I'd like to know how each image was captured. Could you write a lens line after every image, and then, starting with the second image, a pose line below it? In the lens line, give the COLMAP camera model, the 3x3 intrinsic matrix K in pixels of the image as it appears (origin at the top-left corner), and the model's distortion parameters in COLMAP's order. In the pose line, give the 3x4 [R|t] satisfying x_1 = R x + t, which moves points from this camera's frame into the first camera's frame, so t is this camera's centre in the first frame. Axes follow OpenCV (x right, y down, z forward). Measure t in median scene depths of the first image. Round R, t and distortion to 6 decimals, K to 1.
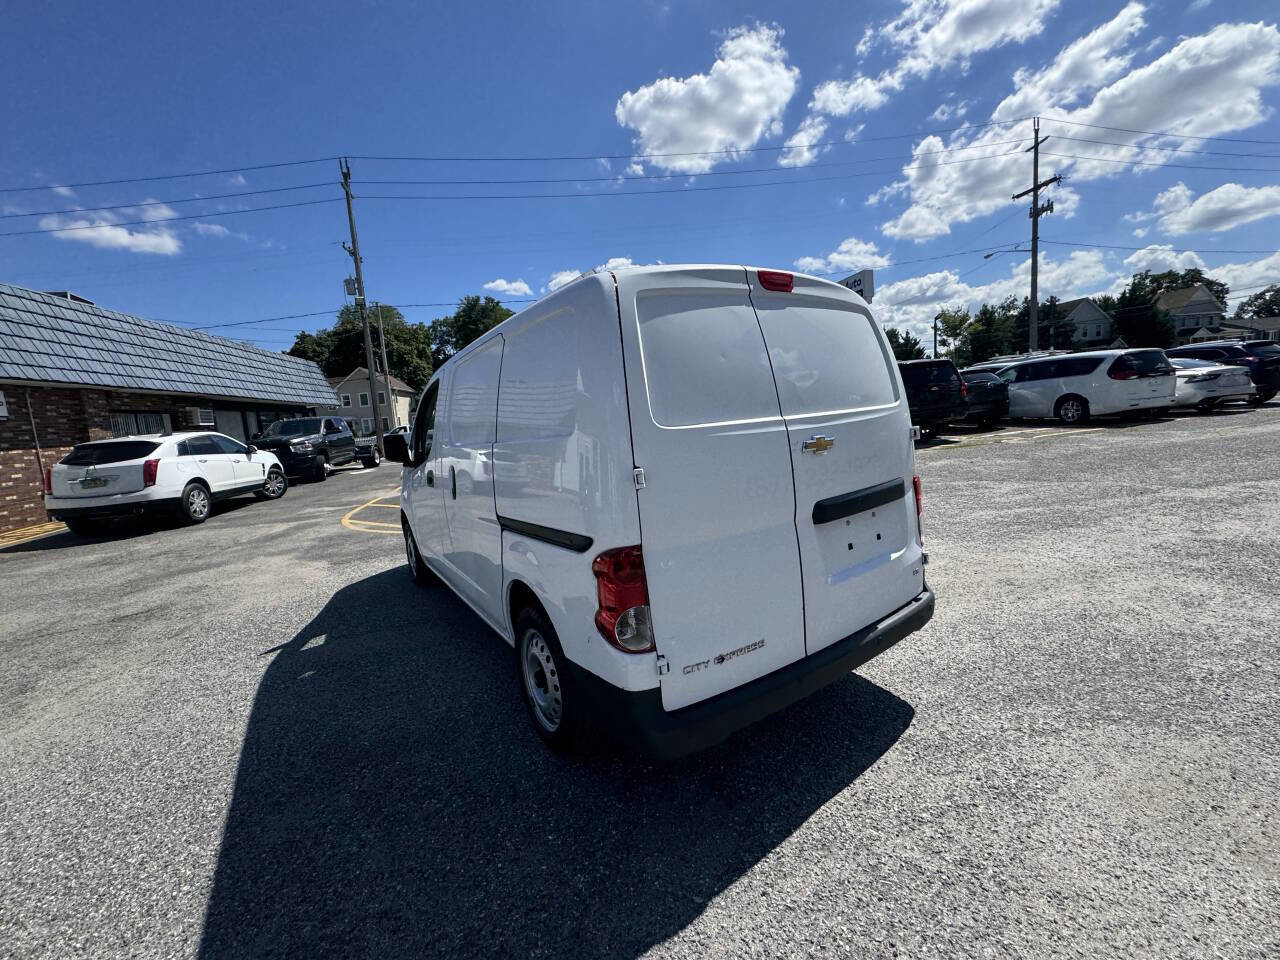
lens RADIAL K [[503.9, 0, 636.0], [0, 503.9, 484.9], [0, 0, 1]] dist [-0.001215, -0.000070]
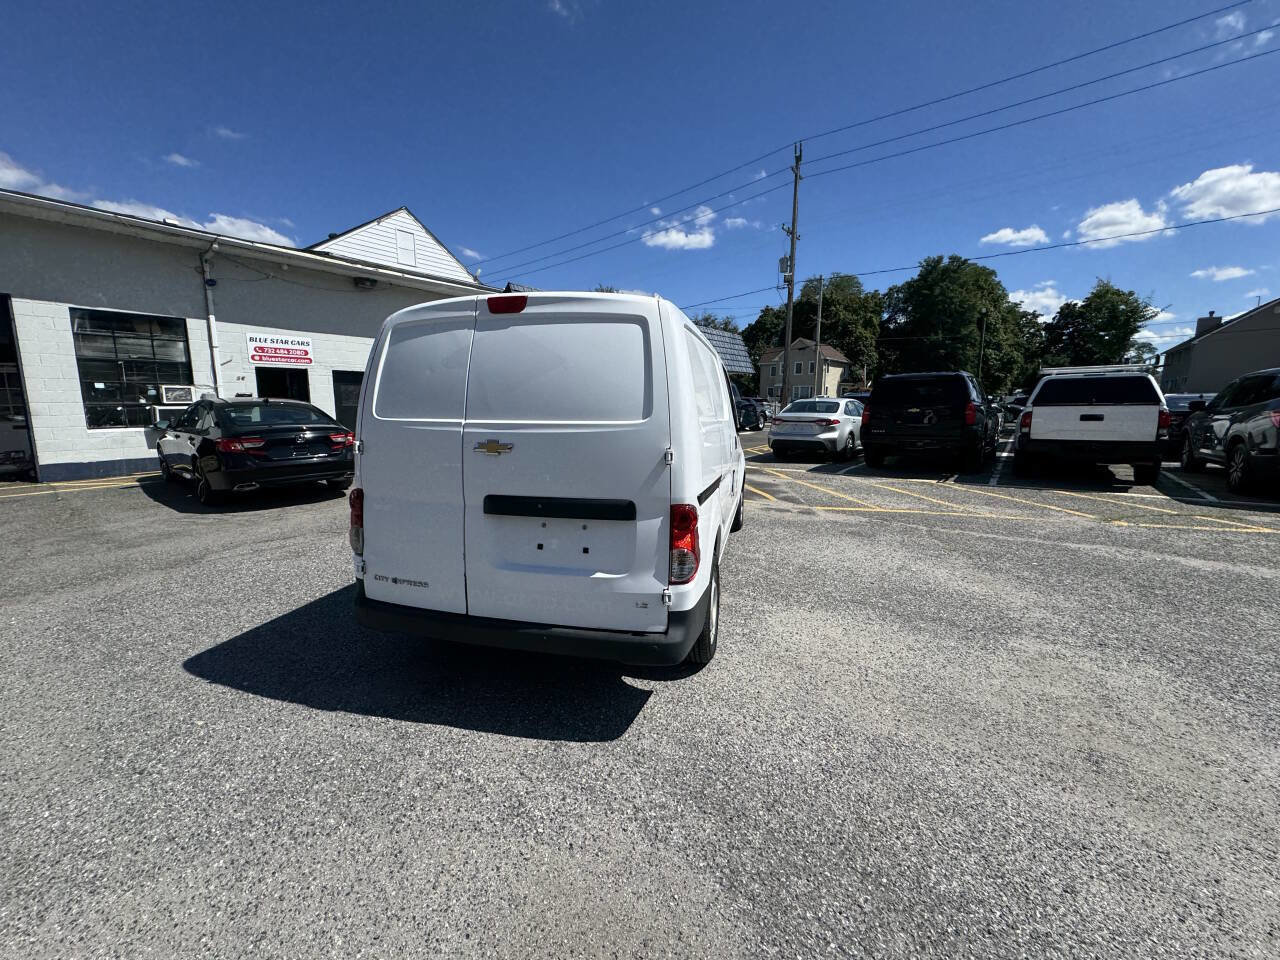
lens RADIAL K [[503.9, 0, 639.1], [0, 503.9, 484.6], [0, 0, 1]] dist [-0.001215, -0.000070]
pose [[0.678146, 0.203198, -0.706278, 0.079222], [-0.162625, 0.978684, 0.125423, -0.010873], [0.716708, 0.029803, 0.696736, 0.023707]]
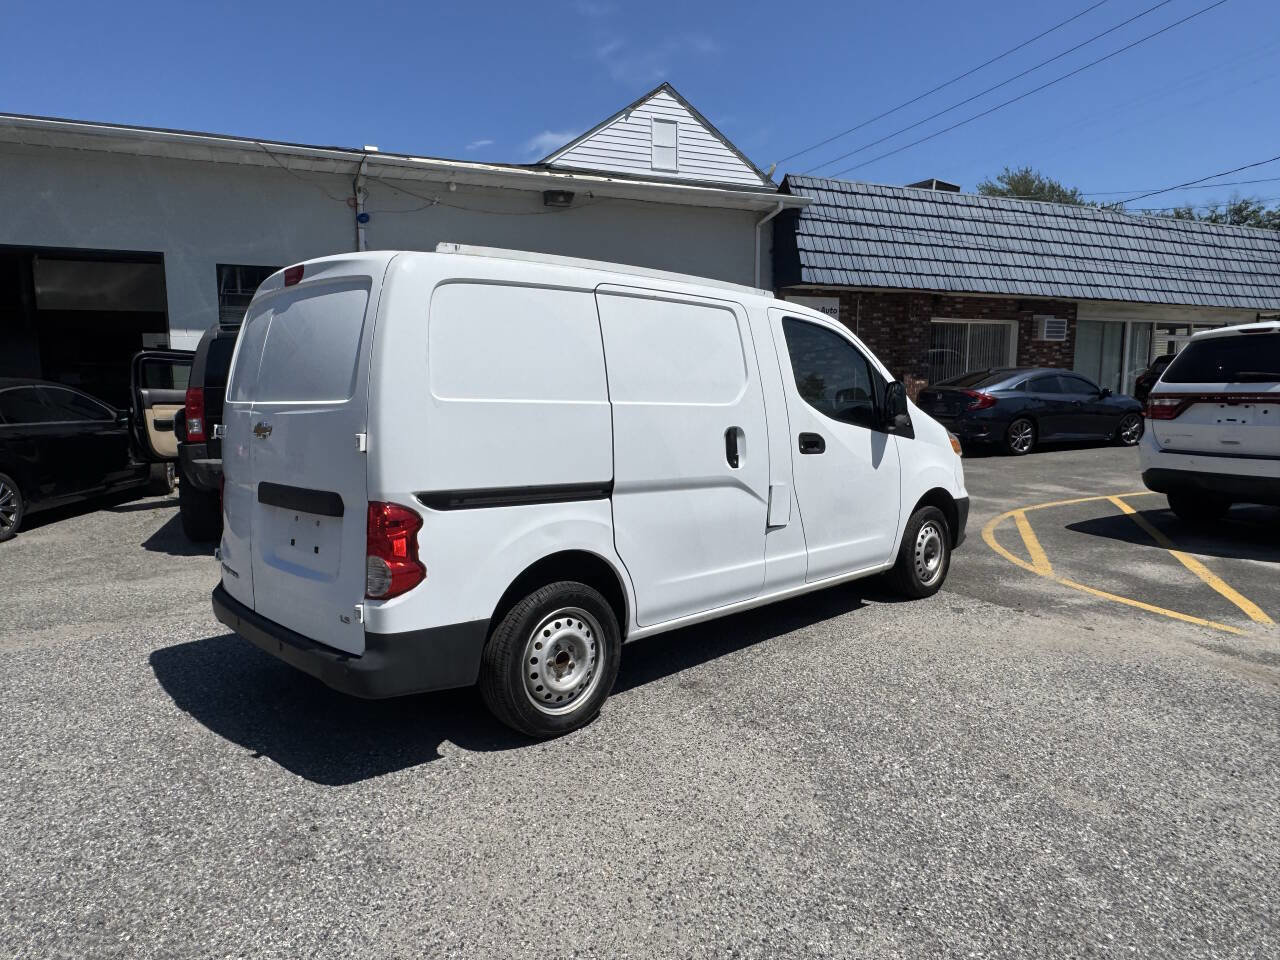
lens RADIAL K [[821.2, 0, 643.8], [0, 821.2, 489.1], [0, 0, 1]] dist [-0.005173, 0.003817]
pose [[0.232411, 0.219892, -0.947435, 0.123226], [-0.155721, 0.969955, 0.186920, -0.022371], [0.960071, 0.104093, 0.259669, 0.075045]]
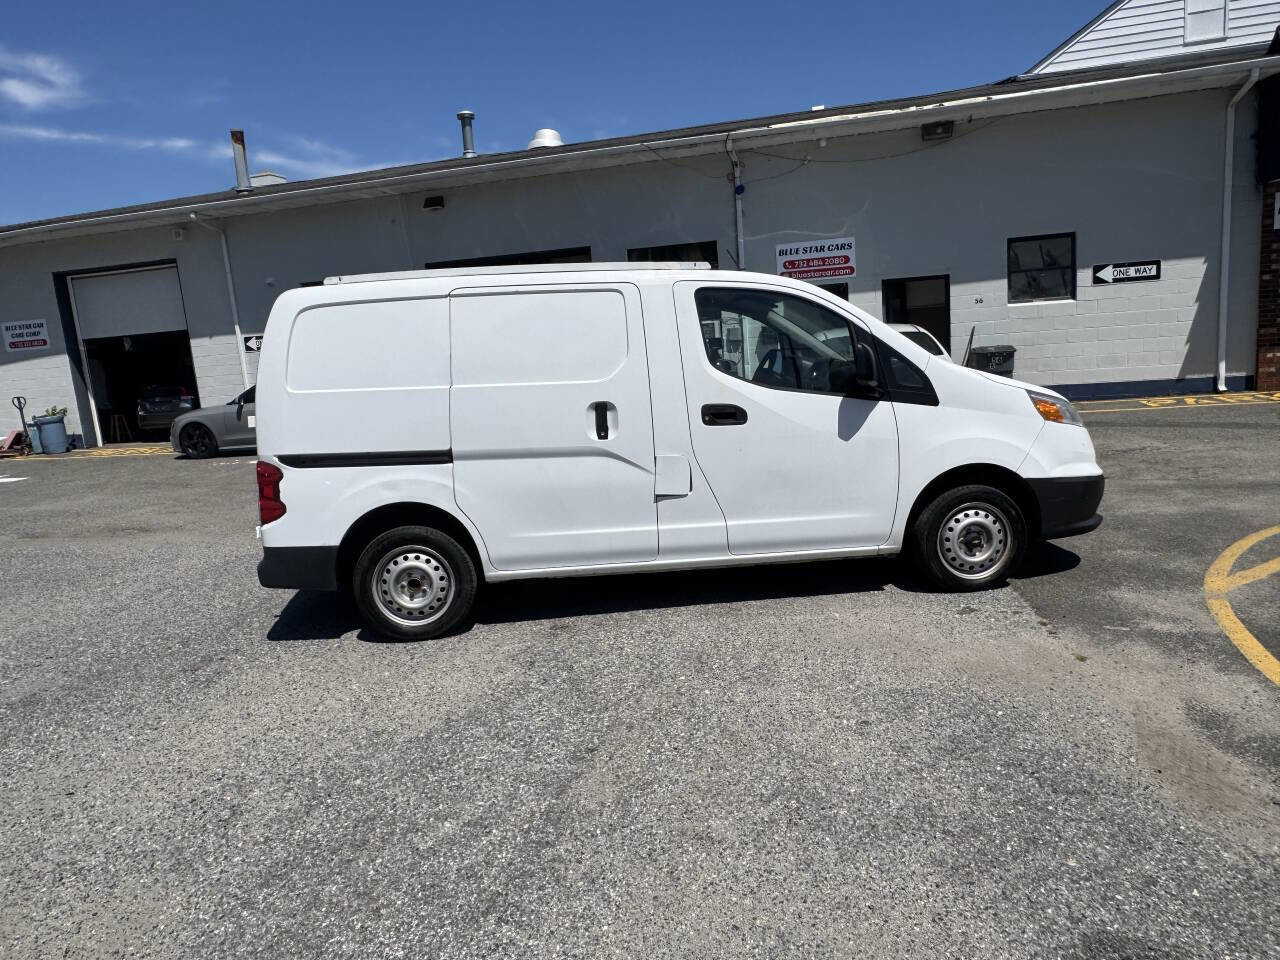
lens RADIAL K [[821.2, 0, 638.5], [0, 821.2, 474.2], [0, 0, 1]] dist [-0.005173, 0.003817]
pose [[-0.427065, 0.262933, -0.865149, 0.124303], [-0.021738, 0.953527, 0.300523, -0.039194], [0.903960, 0.147150, -0.401502, 0.177300]]
